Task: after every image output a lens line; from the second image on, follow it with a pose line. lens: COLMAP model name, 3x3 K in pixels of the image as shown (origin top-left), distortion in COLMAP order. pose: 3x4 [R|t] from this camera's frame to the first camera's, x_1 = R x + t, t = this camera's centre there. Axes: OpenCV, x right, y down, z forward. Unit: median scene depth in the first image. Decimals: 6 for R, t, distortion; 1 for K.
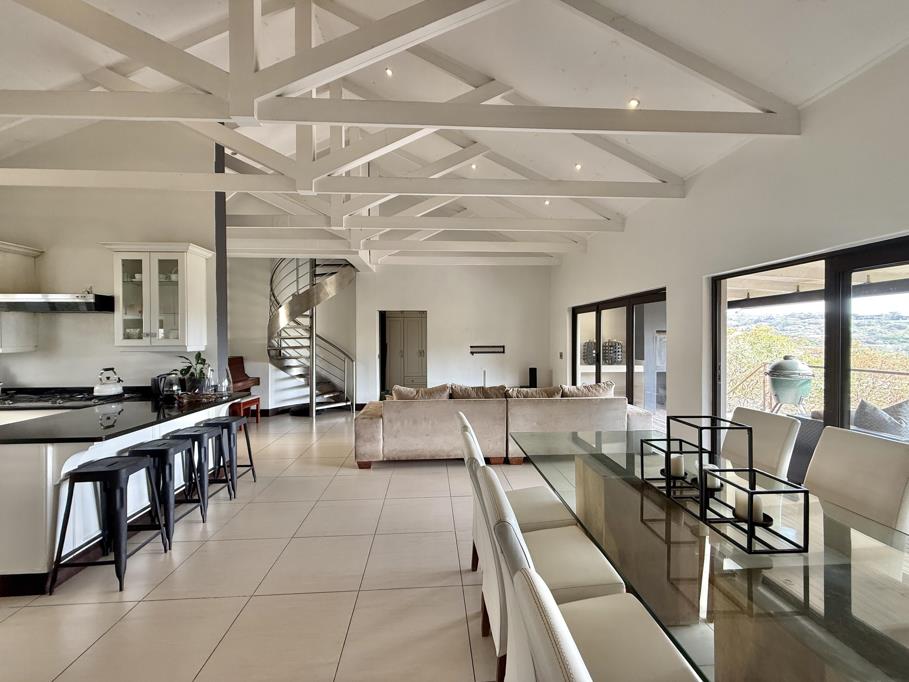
lens RADIAL K [[357.1, 0, 453.8], [0, 357.1, 339.0], [0, 0, 1]] dist [-0.001188, -0.000345]
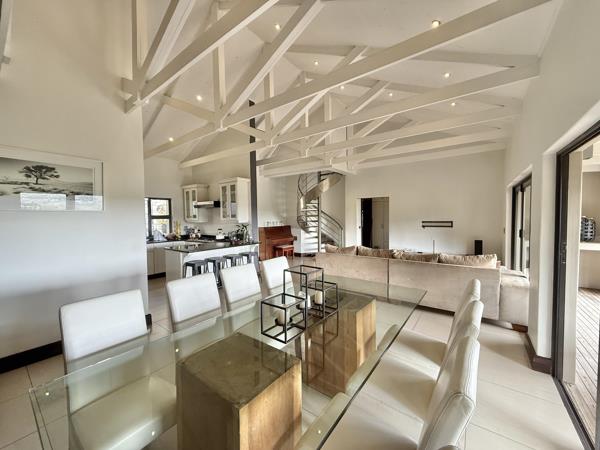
lens RADIAL K [[235.7, 0, 299.5], [0, 235.7, 223.7], [0, 0, 1]] dist [-0.001188, -0.000345]
pose [[0.762431, 0.015552, -0.646882, 0.390473], [0.007312, 0.999440, 0.032646, -0.005020], [0.647028, -0.029621, 0.761891, 0.041977]]
